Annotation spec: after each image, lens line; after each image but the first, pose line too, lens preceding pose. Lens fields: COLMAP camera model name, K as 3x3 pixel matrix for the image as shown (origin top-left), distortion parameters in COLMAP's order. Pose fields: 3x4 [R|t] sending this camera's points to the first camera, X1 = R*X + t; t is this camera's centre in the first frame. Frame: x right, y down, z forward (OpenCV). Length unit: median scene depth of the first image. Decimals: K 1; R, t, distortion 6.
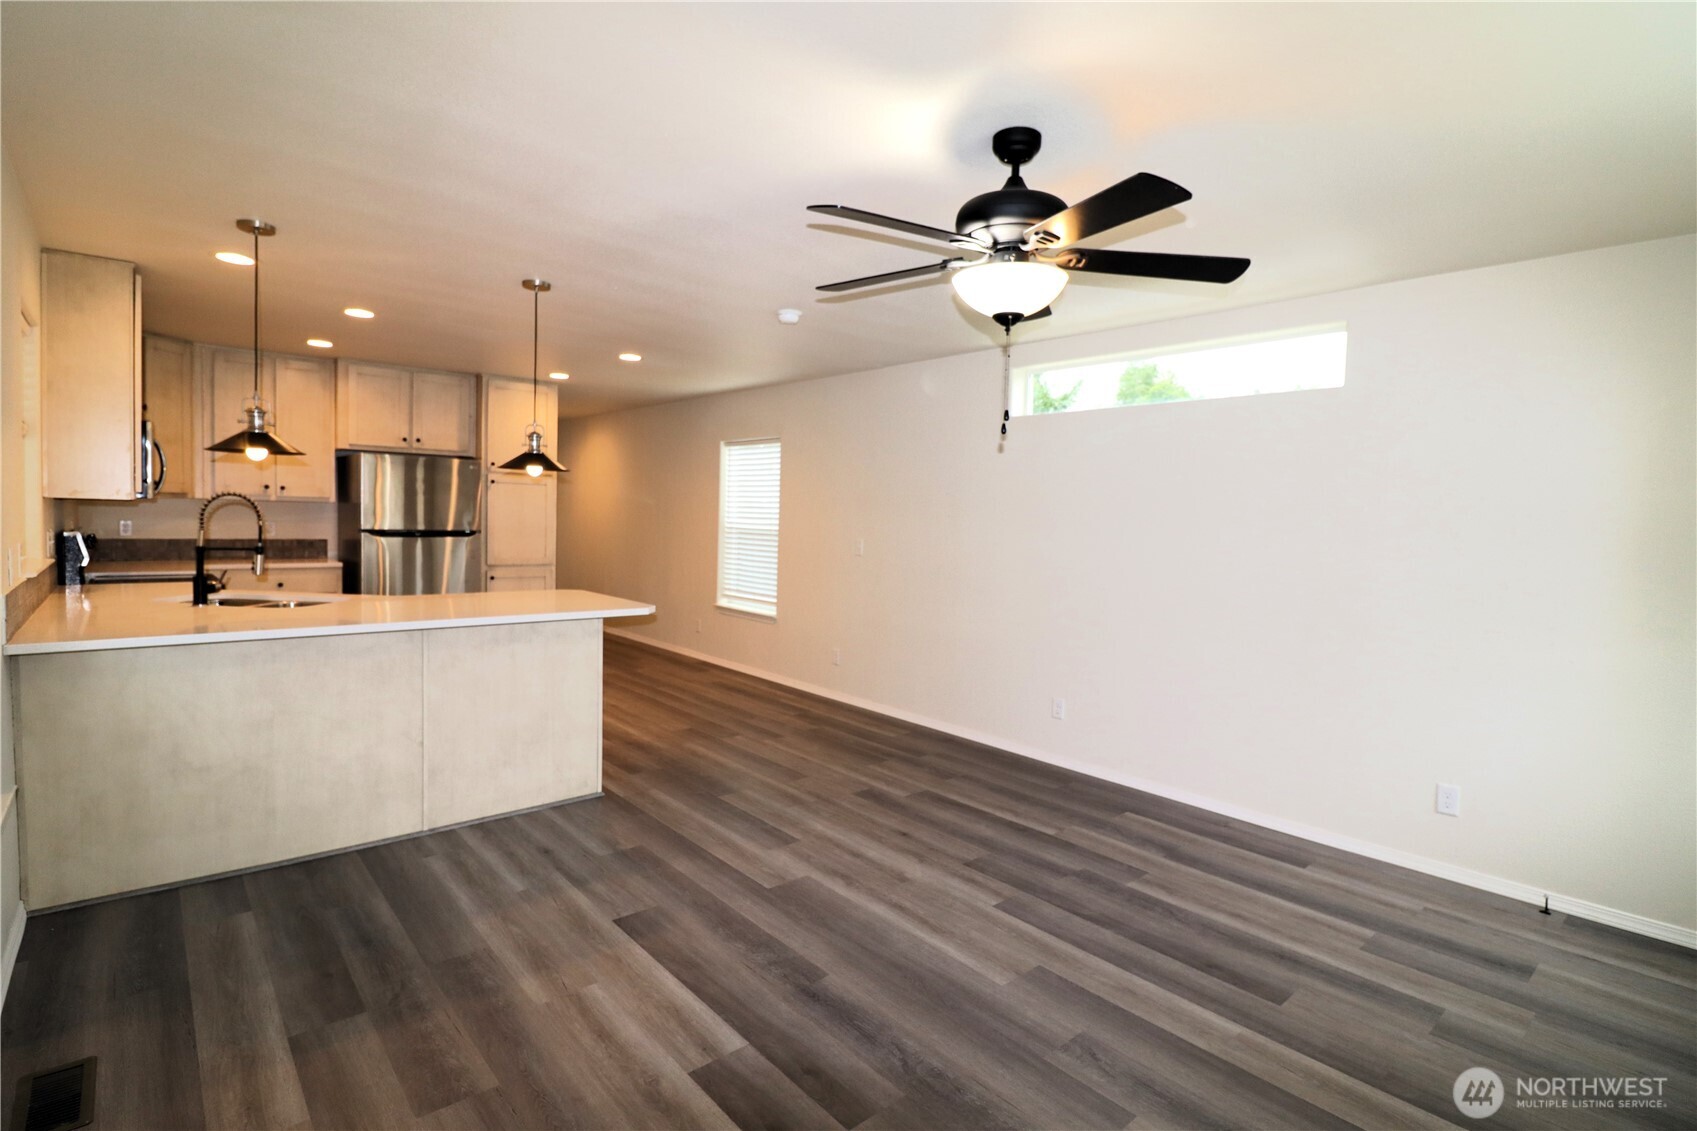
lens RADIAL K [[800.8, 0, 845.9], [0, 800.8, 562.6], [0, 0, 1]] dist [0.003323, -0.015231]
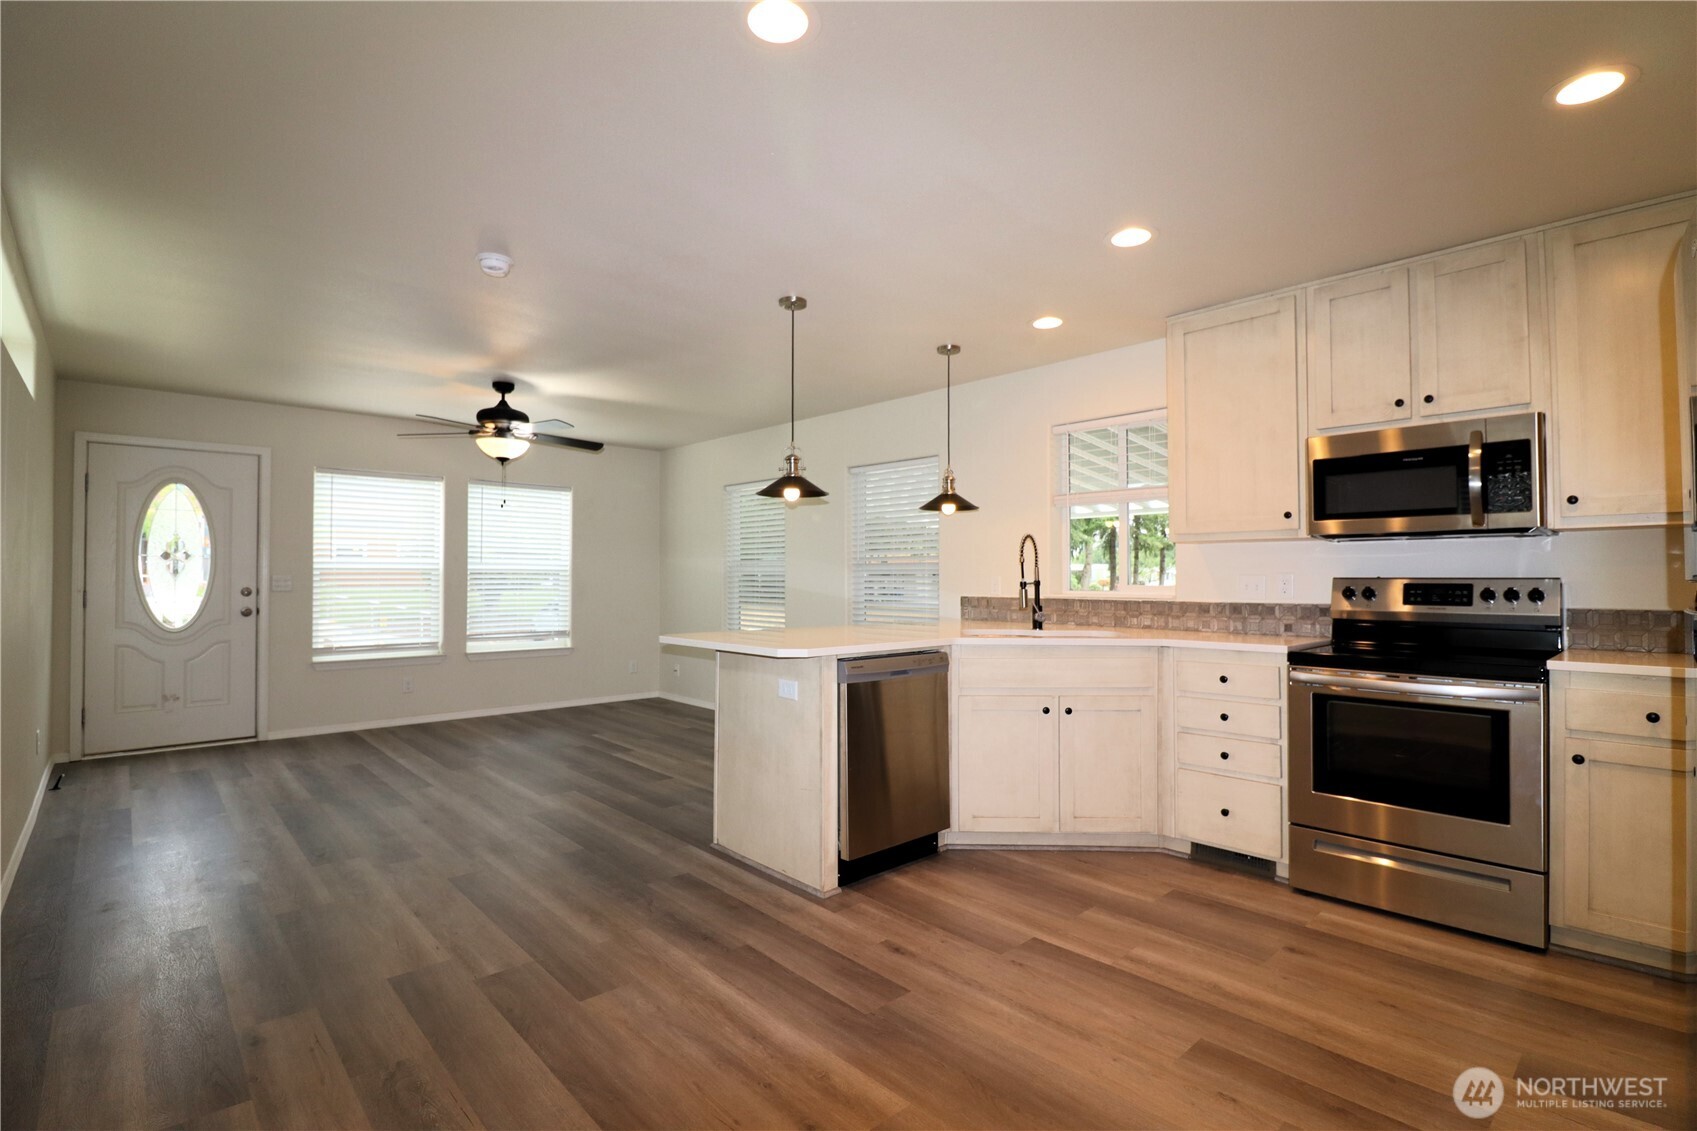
lens RADIAL K [[800.8, 0, 845.9], [0, 800.8, 562.6], [0, 0, 1]] dist [0.003323, -0.015231]
pose [[-0.999121, -0.033610, -0.025036, -0.370403], [-0.034526, 0.998715, 0.037094, -0.062282], [0.023757, 0.037926, -0.998998, 1.666315]]
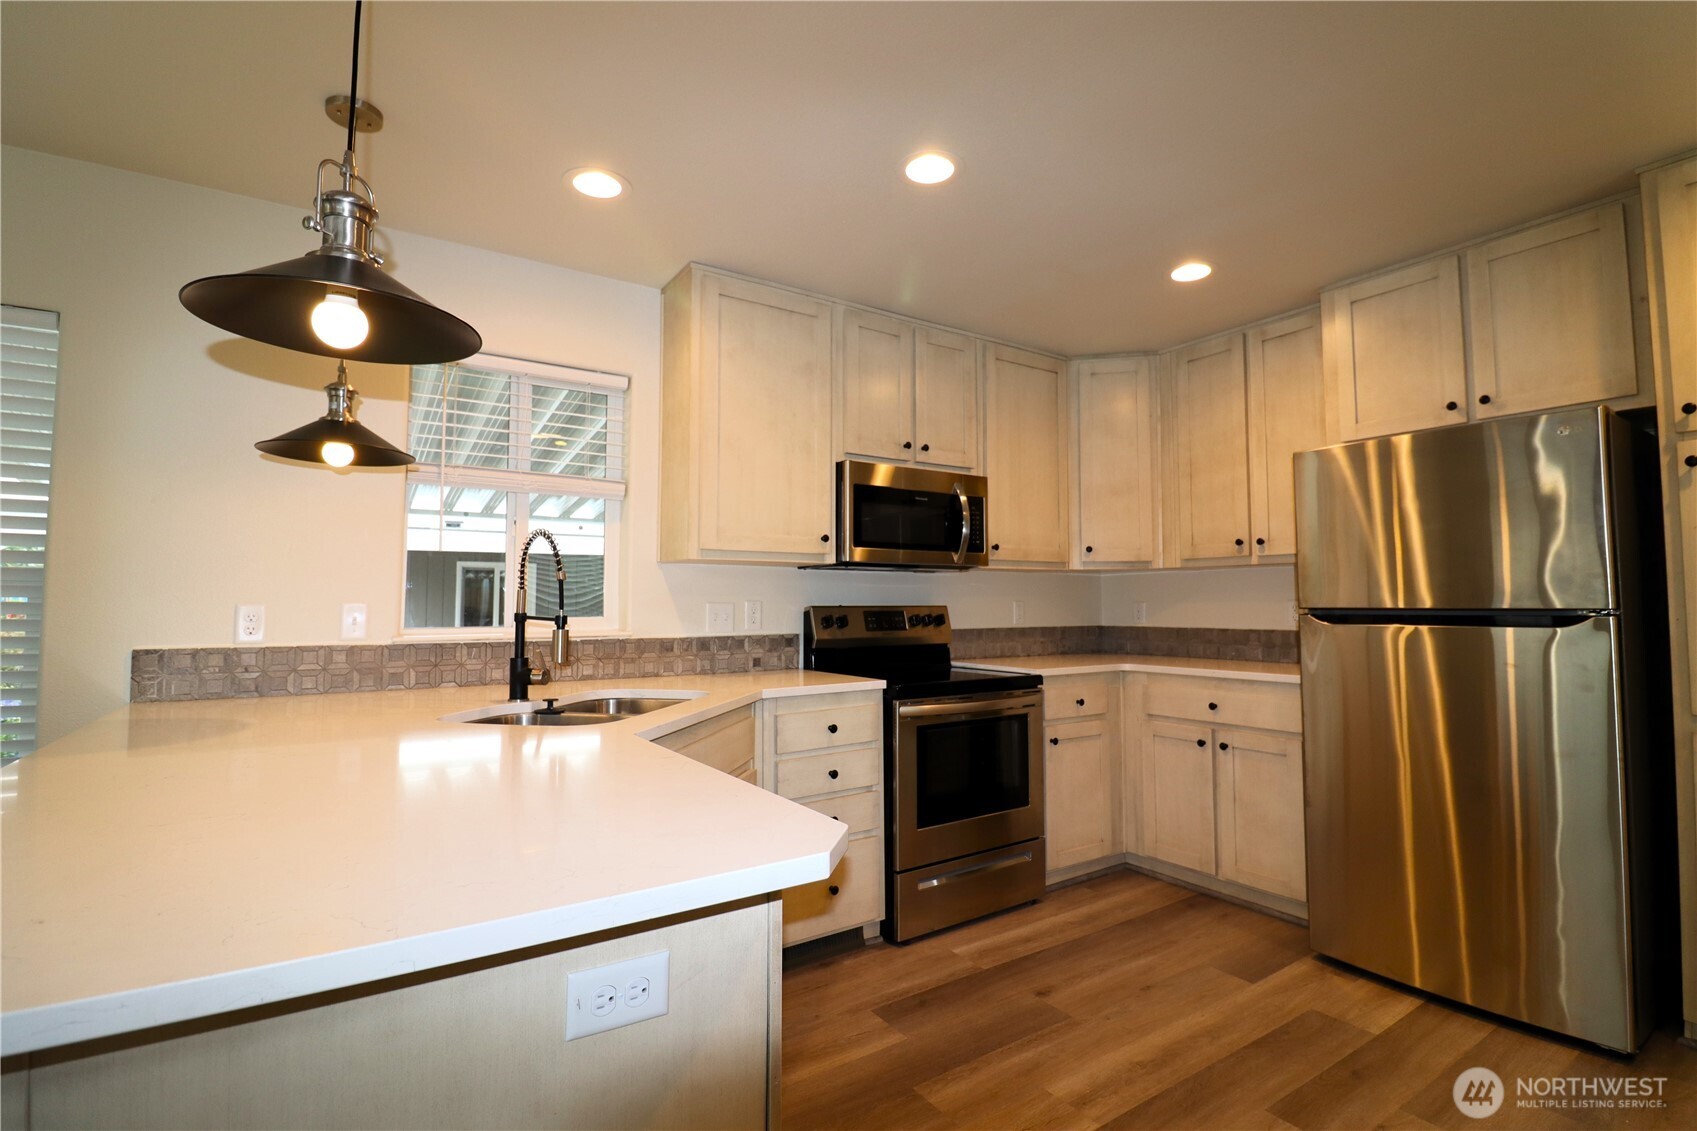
lens RADIAL K [[793.3, 0, 858.6], [0, 793.3, 558.2], [0, 0, 1]] dist [0.002980, -0.015699]
pose [[-0.114757, -0.088711, -0.989425, -0.129176], [-0.060318, 0.994789, -0.082197, -0.021500], [0.991561, 0.050247, -0.119510, 1.035297]]
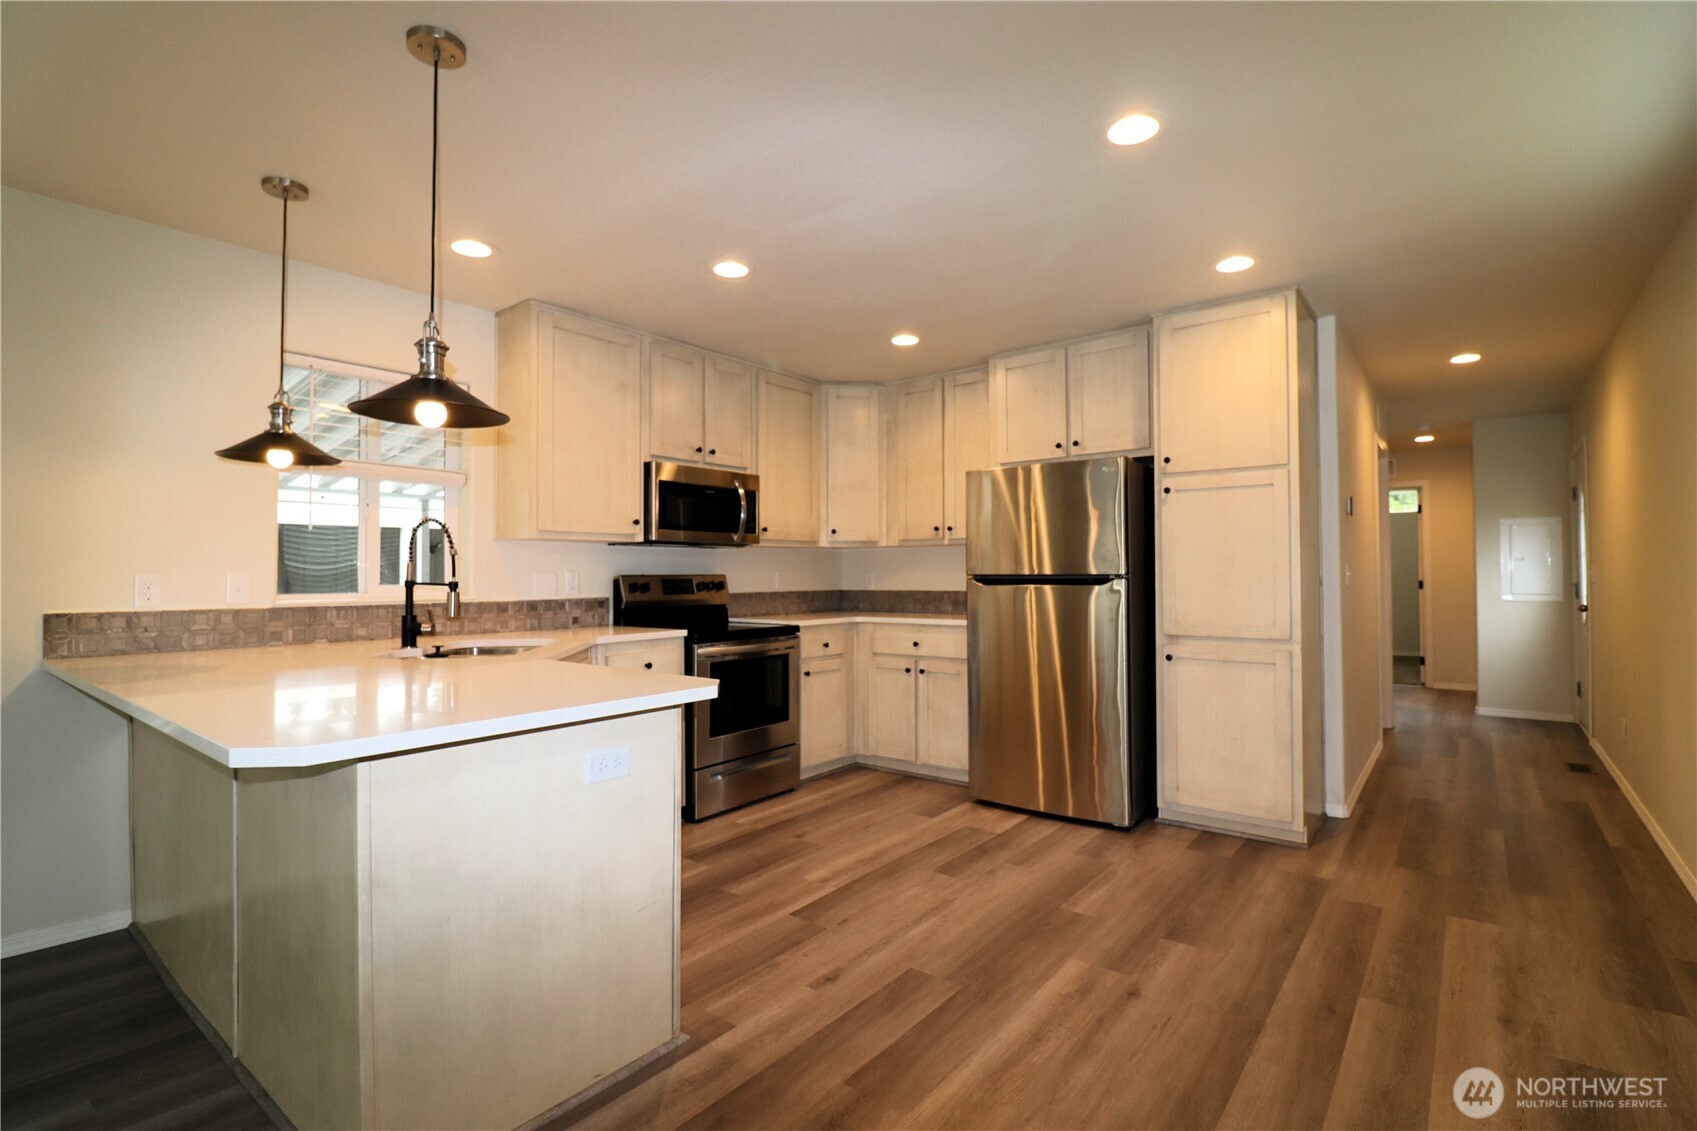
lens RADIAL K [[795.2, 0, 862.6], [0, 795.2, 560.8], [0, 0, 1]] dist [0.002072, -0.014939]
pose [[0.204168, -0.048880, -0.977715, 0.108032], [-0.046101, 0.997164, -0.059479, -0.009600], [0.977850, 0.057218, 0.201336, 0.994239]]
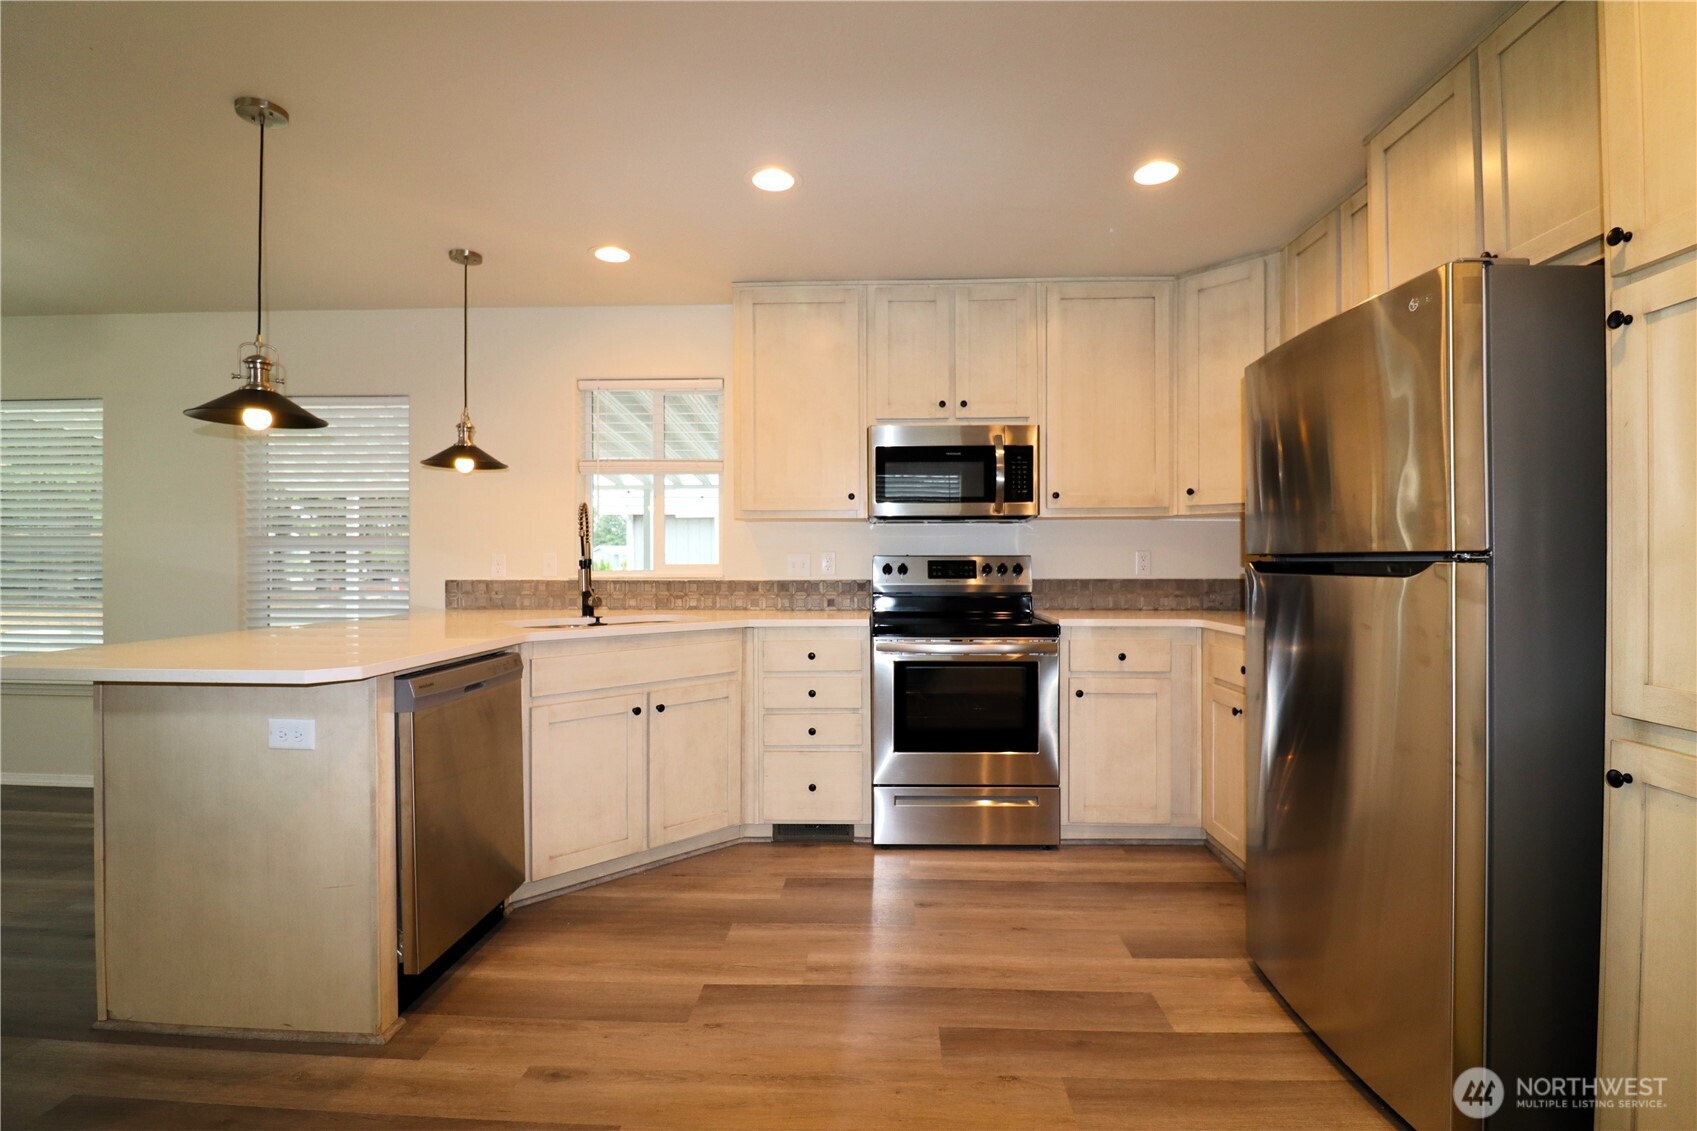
lens RADIAL K [[795.2, 0, 862.6], [0, 795.2, 560.8], [0, 0, 1]] dist [0.002072, -0.014939]
pose [[-0.680807, -0.031114, -0.731802, -0.231797], [-0.063225, 0.997865, 0.016393, -0.042846], [0.729729, 0.057429, -0.681320, 1.475668]]
